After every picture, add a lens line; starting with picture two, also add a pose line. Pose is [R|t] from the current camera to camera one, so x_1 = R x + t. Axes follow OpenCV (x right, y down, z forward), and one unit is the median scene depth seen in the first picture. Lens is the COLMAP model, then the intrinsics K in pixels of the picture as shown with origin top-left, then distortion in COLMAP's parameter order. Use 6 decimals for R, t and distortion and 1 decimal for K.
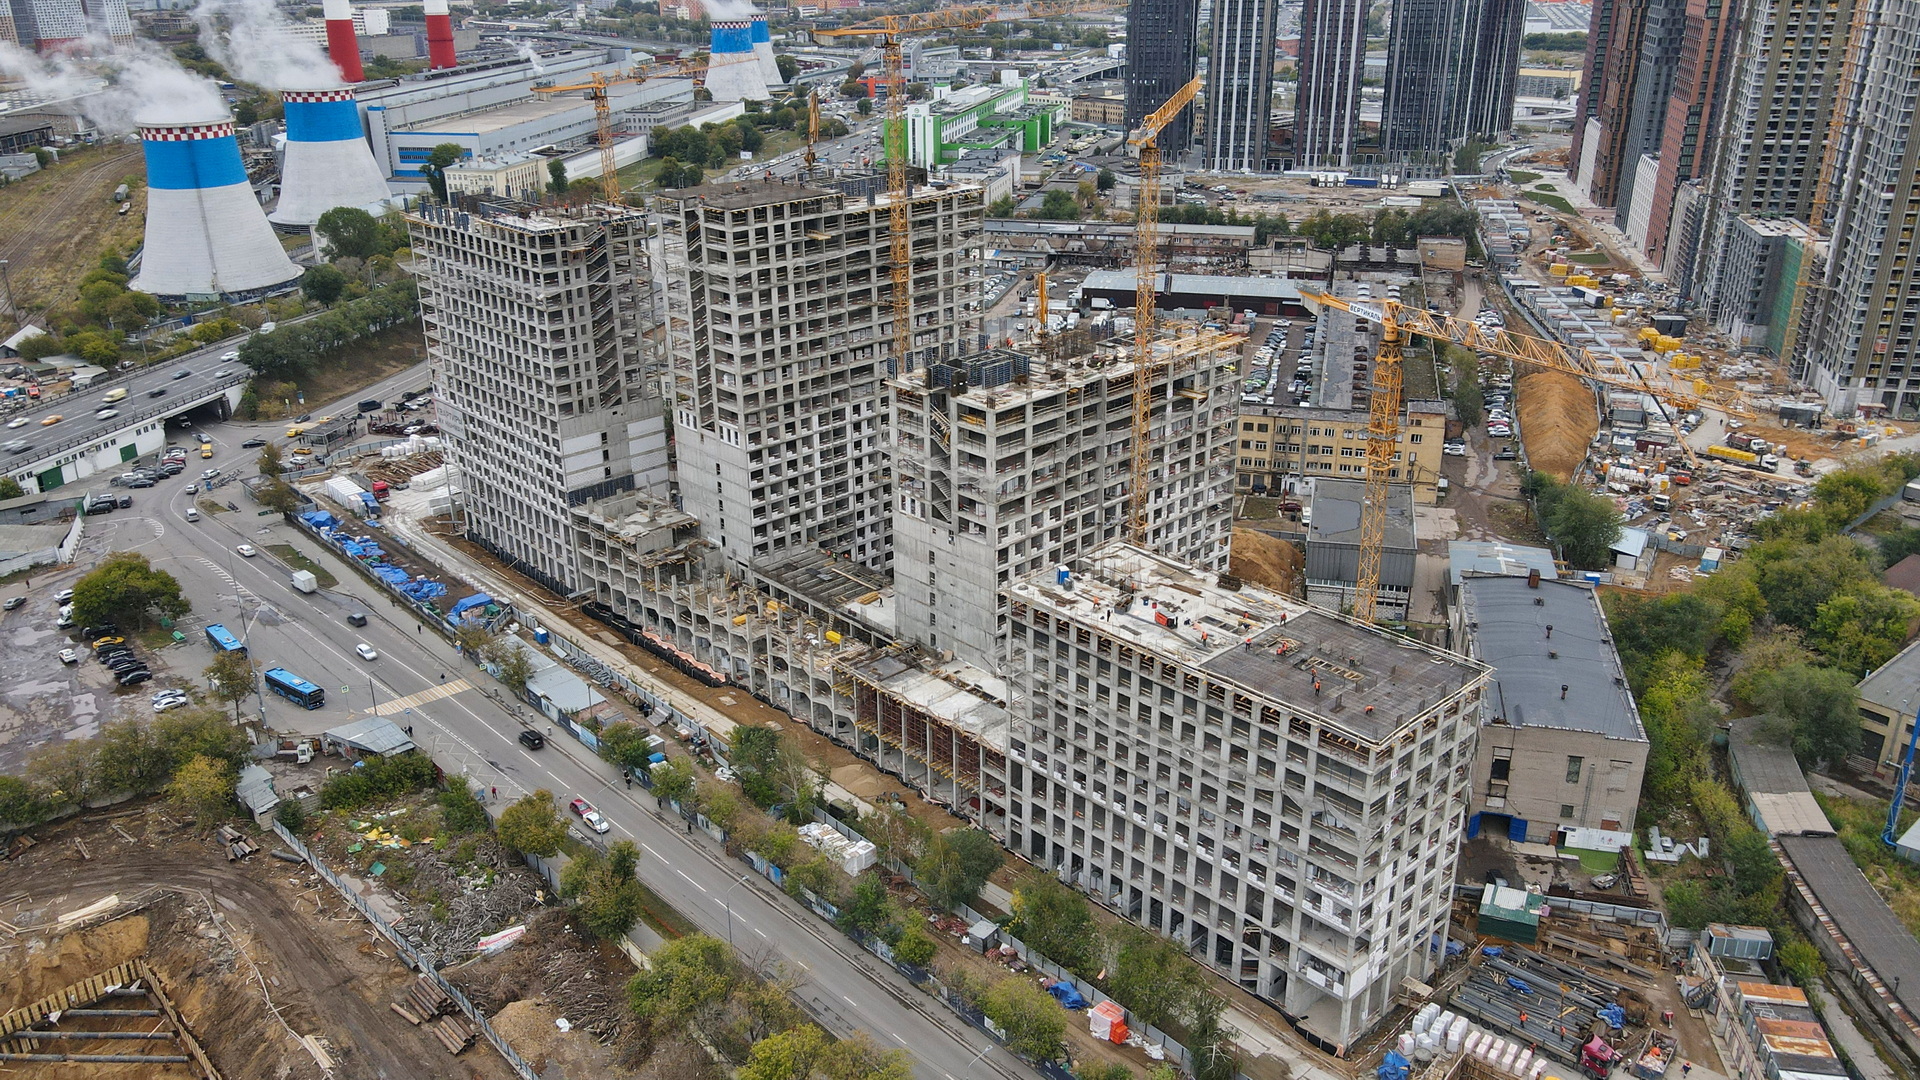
lens RADIAL K [[1458.0, 0, 945.5], [0, 1458.0, 538.6], [0, 0, 1]] dist [-0.000096, 0.037219]
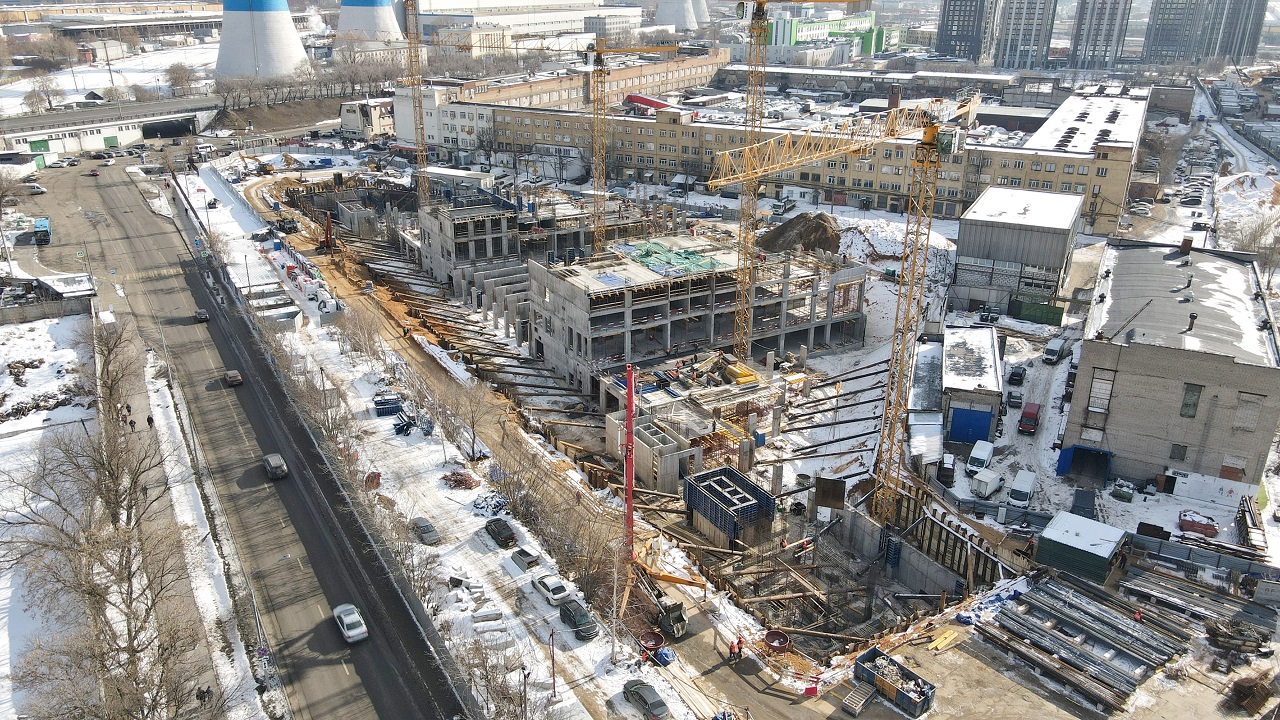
lens RADIAL K [[945.4, 0, 640.0], [0, 945.4, 360.0], [0, 0, 1]] dist [0.000078, 0.029621]
pose [[0.975946, 0.101634, -0.192872, 0.138699], [-0.103113, 0.994667, 0.002381, 0.103941], [0.192086, 0.017564, 0.981221, 0.248731]]
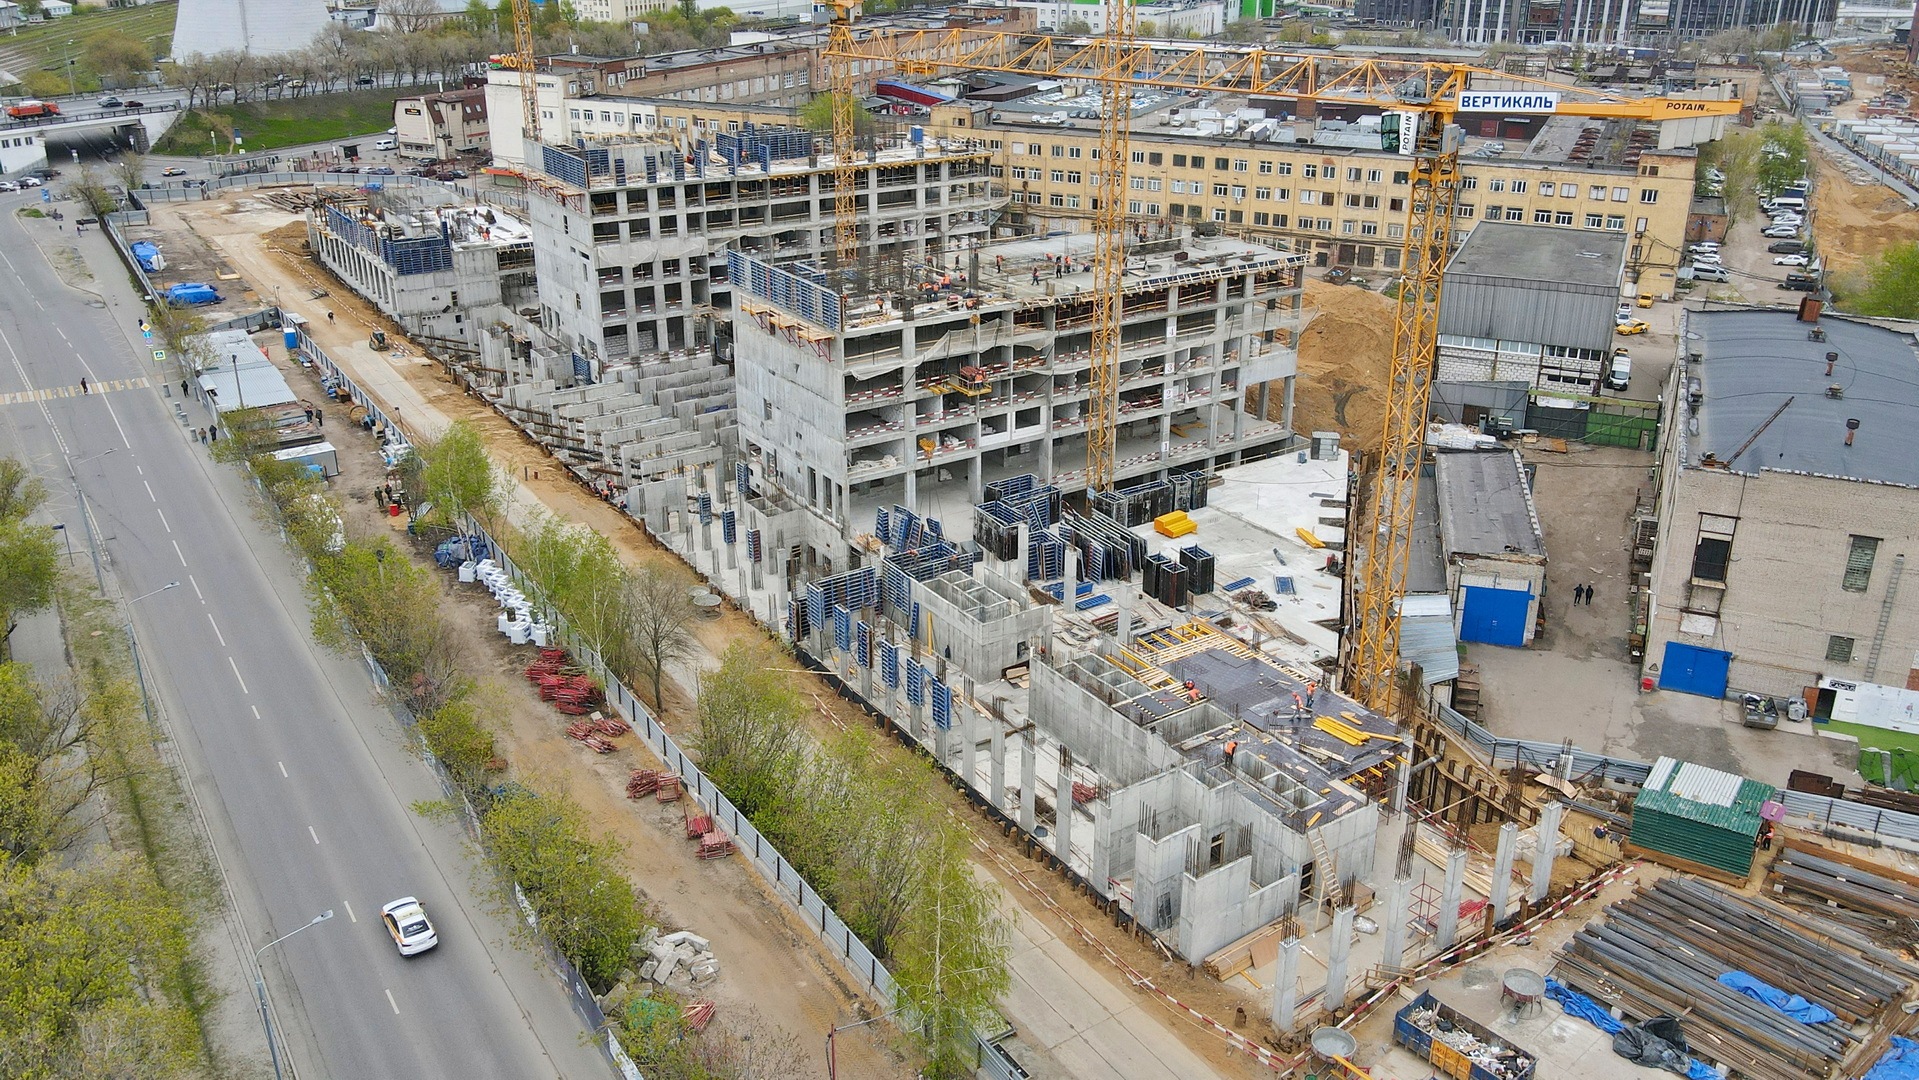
lens RADIAL K [[1501.3, 0, 1013.2], [0, 1501.3, 510.5], [0, 0, 1]] dist [-0.003859, 0.035347]
pose [[0.990482, 0.074254, -0.115895, 0.122259], [-0.075324, 0.997147, -0.004868, 0.102735], [0.115203, 0.013552, 0.993250, 0.275497]]
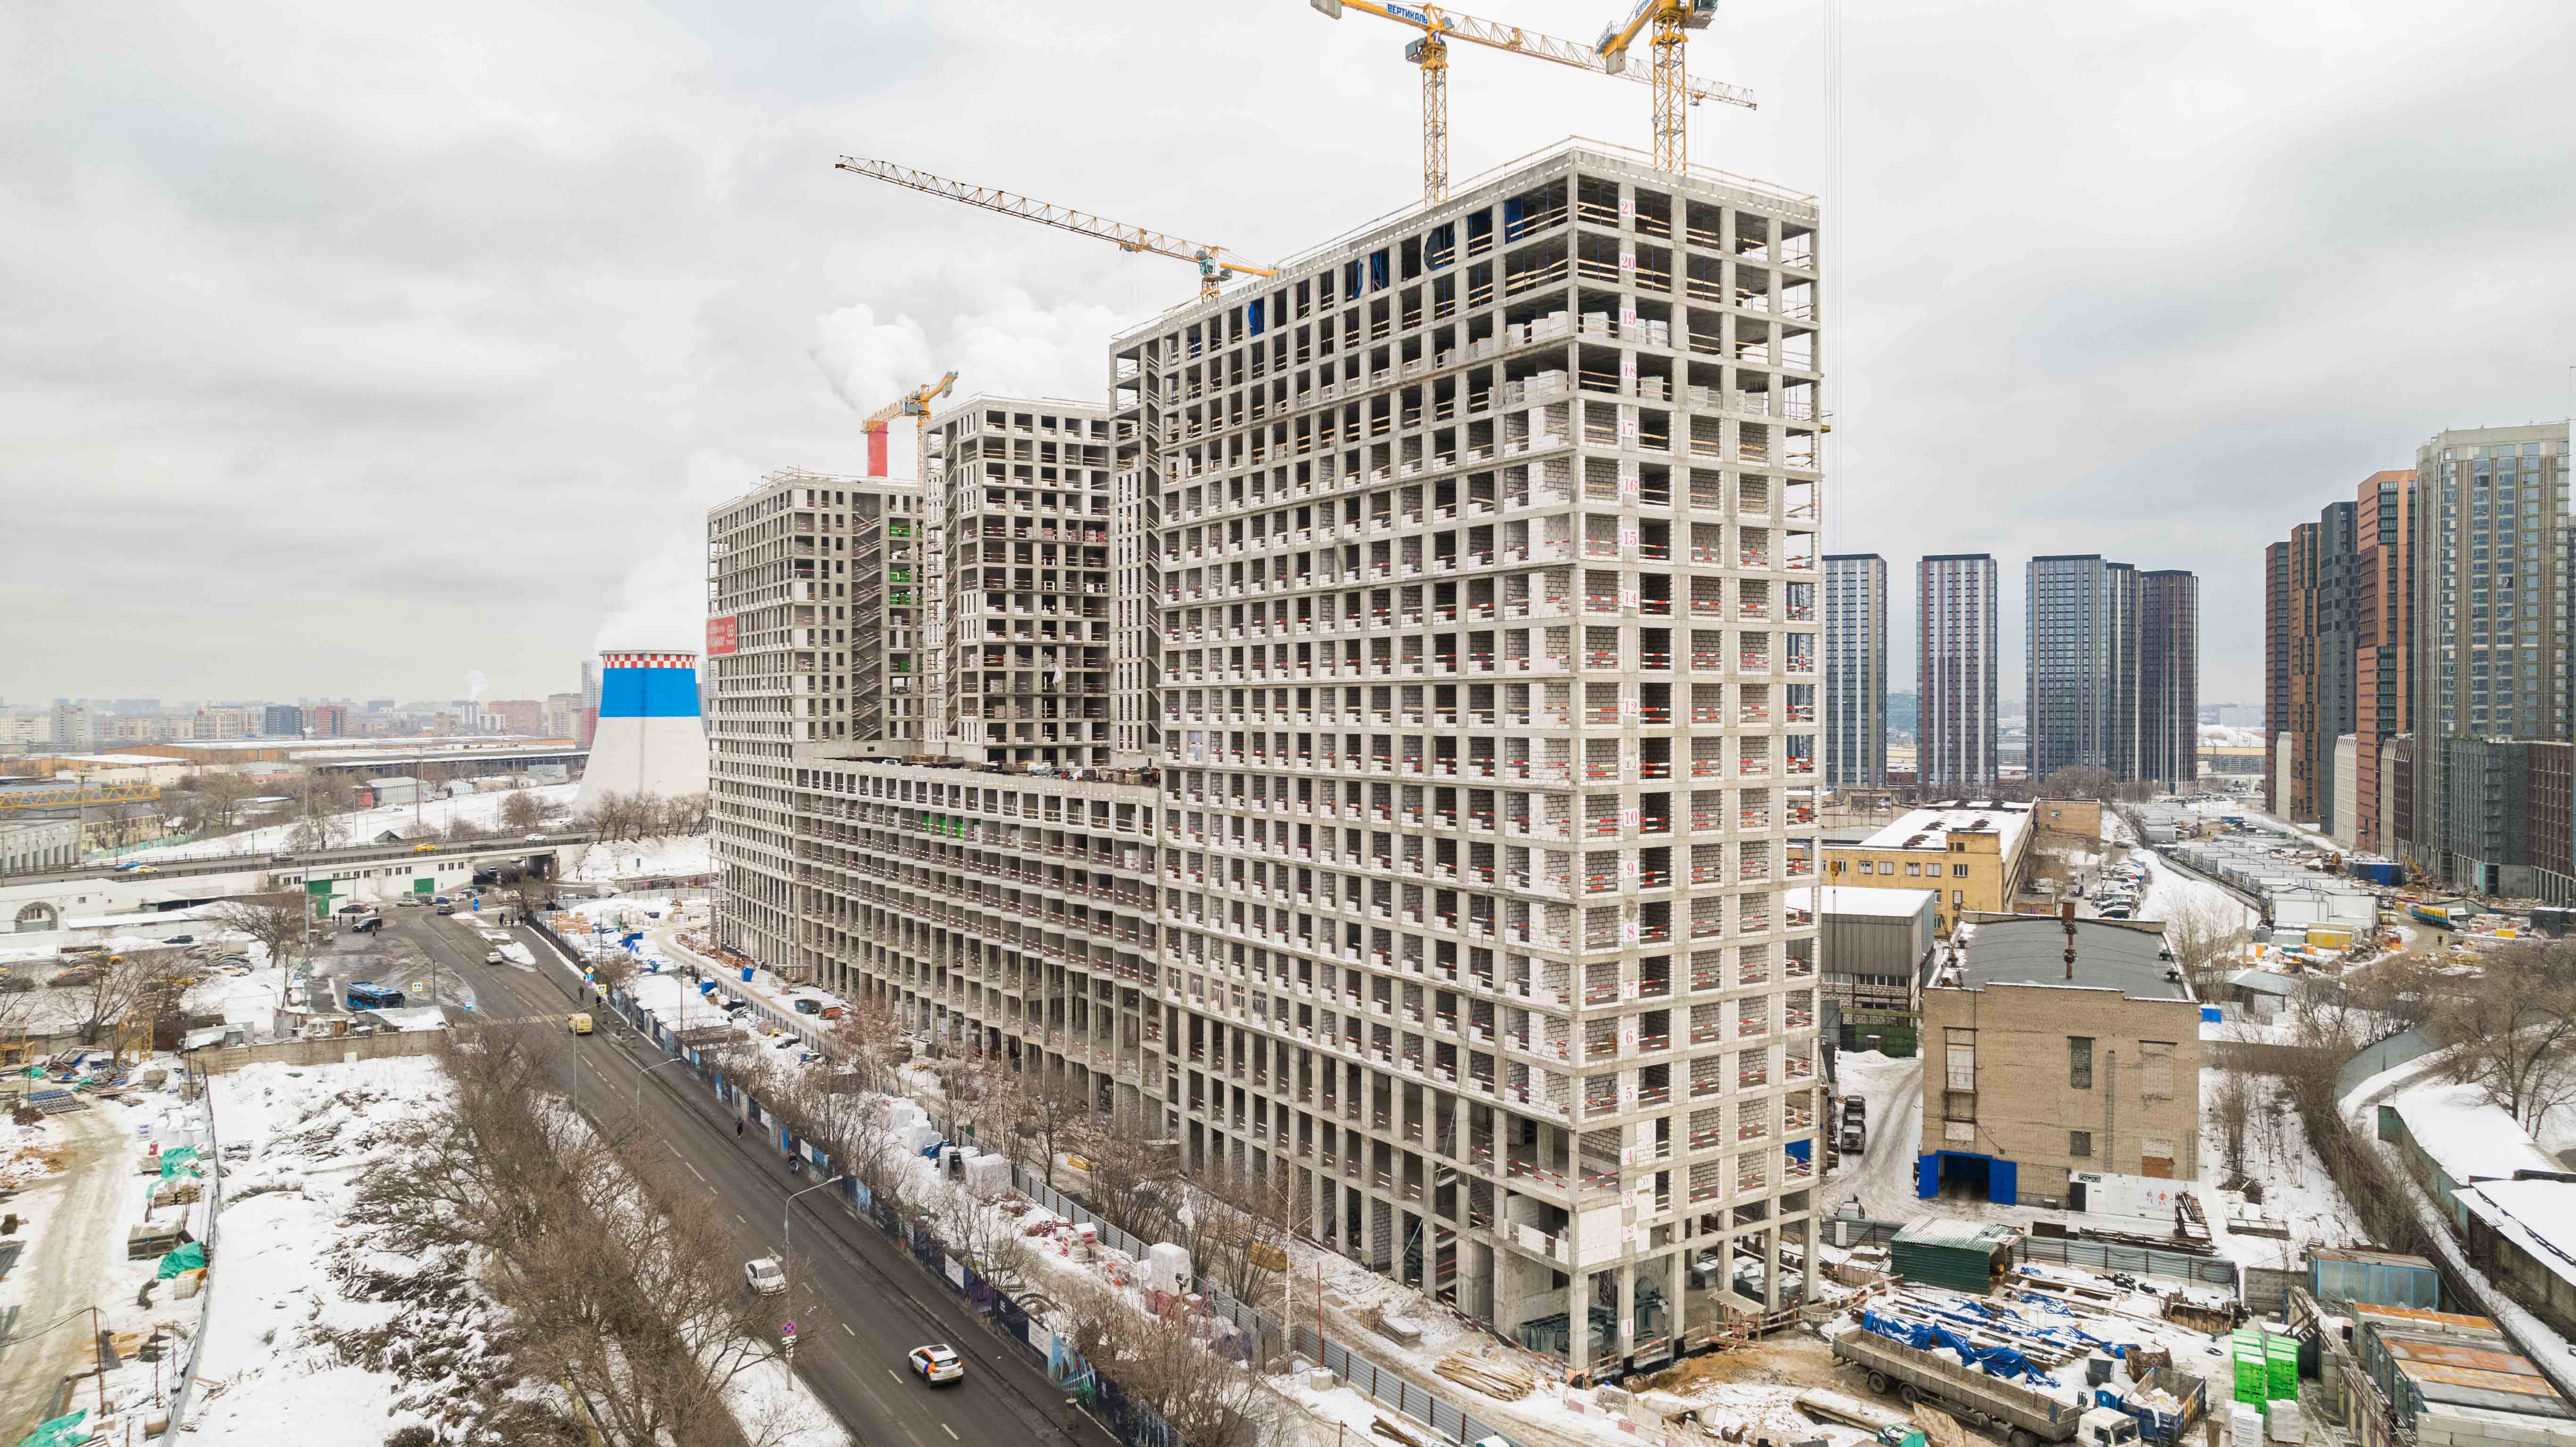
lens RADIAL K [[1662.6, 0, 1299.5], [0, 1662.6, 734.0], [0, 0, 1]] dist [-0.100597, 0.120143]
pose [[0.983836, 0.014083, -0.178517, 0.145344], [-0.078393, 0.930172, -0.358655, 0.186045], [0.161000, 0.366853, 0.916241, 0.178976]]
